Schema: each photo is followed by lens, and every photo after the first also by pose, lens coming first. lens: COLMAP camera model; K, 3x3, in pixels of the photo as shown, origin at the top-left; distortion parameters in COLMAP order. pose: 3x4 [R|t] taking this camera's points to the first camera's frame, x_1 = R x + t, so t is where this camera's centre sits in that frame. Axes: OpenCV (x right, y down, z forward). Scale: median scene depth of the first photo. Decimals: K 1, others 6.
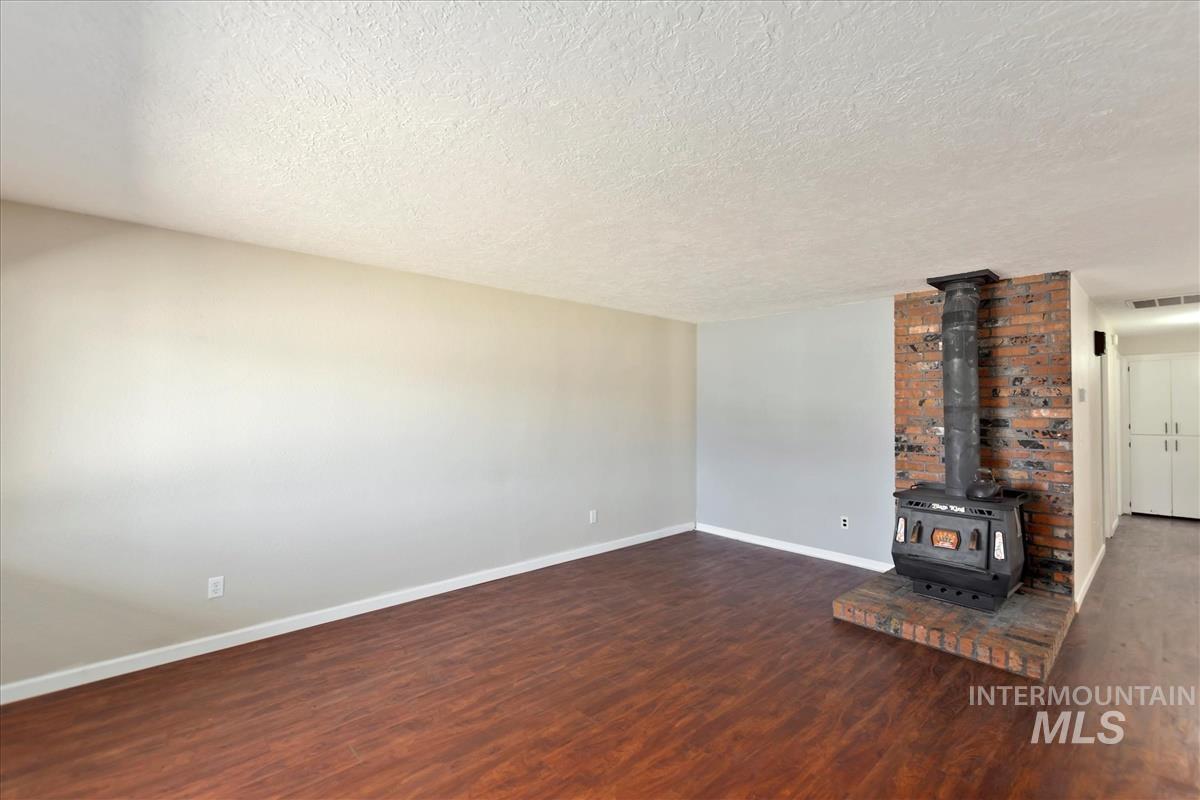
lens RADIAL K [[524.3, 0, 622.0], [0, 524.3, 392.6], [0, 0, 1]] dist [0.001915, -0.001132]
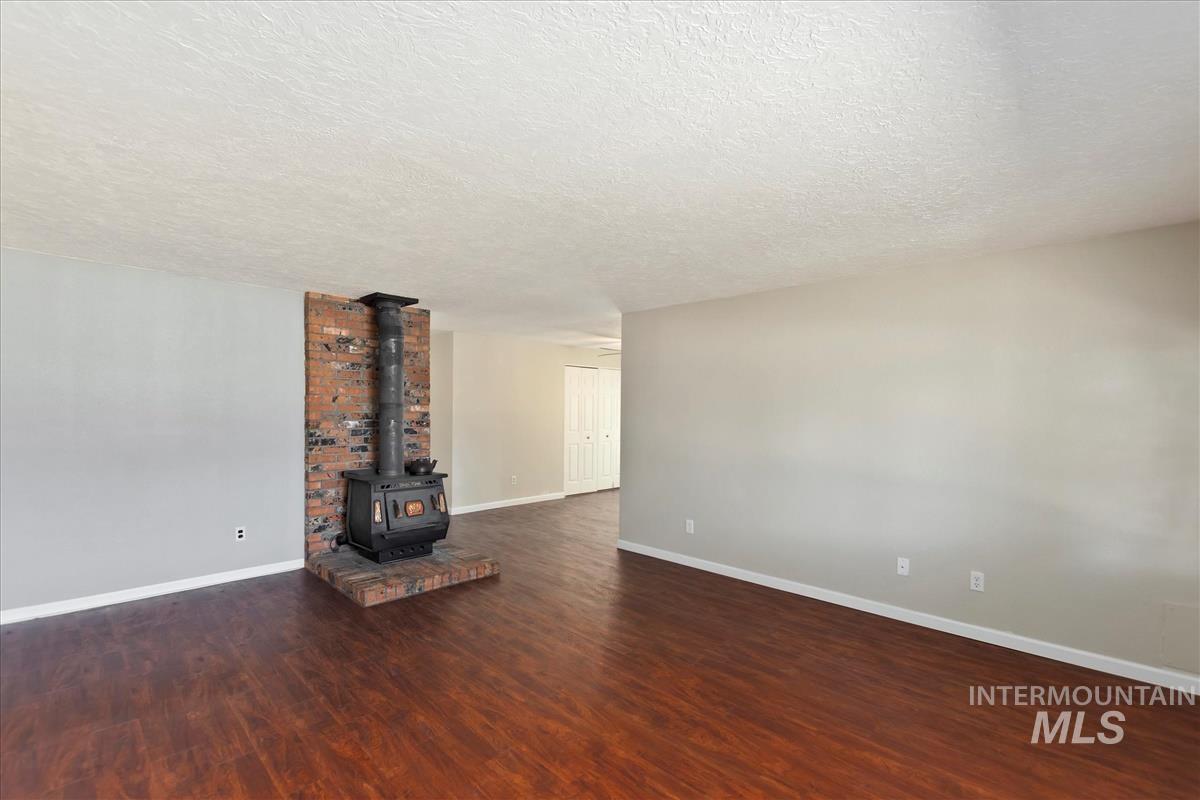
lens RADIAL K [[524.3, 0, 599.4], [0, 524.3, 411.1], [0, 0, 1]] dist [0.001915, -0.001132]
pose [[-0.045915, -0.012111, 0.998872, -0.661103], [-0.040603, 0.999123, 0.010247, 0.013014], [-0.998120, -0.040086, -0.046366, 0.618200]]
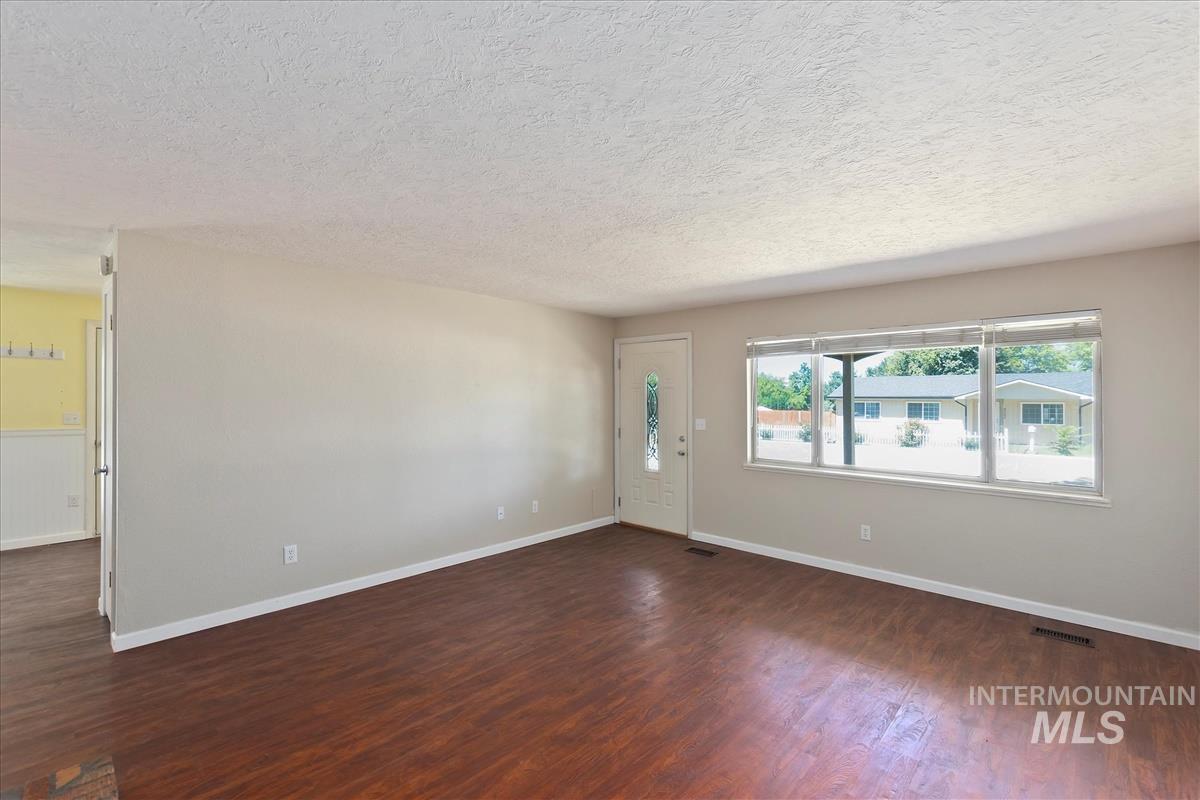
lens RADIAL K [[524.3, 0, 627.5], [0, 524.3, 397.2], [0, 0, 1]] dist [0.001915, -0.001132]
pose [[-0.995497, -0.013623, -0.093805, 0.140290], [-0.010634, 0.999422, -0.032288, 0.036562], [0.094191, -0.031145, -0.995067, 1.409550]]
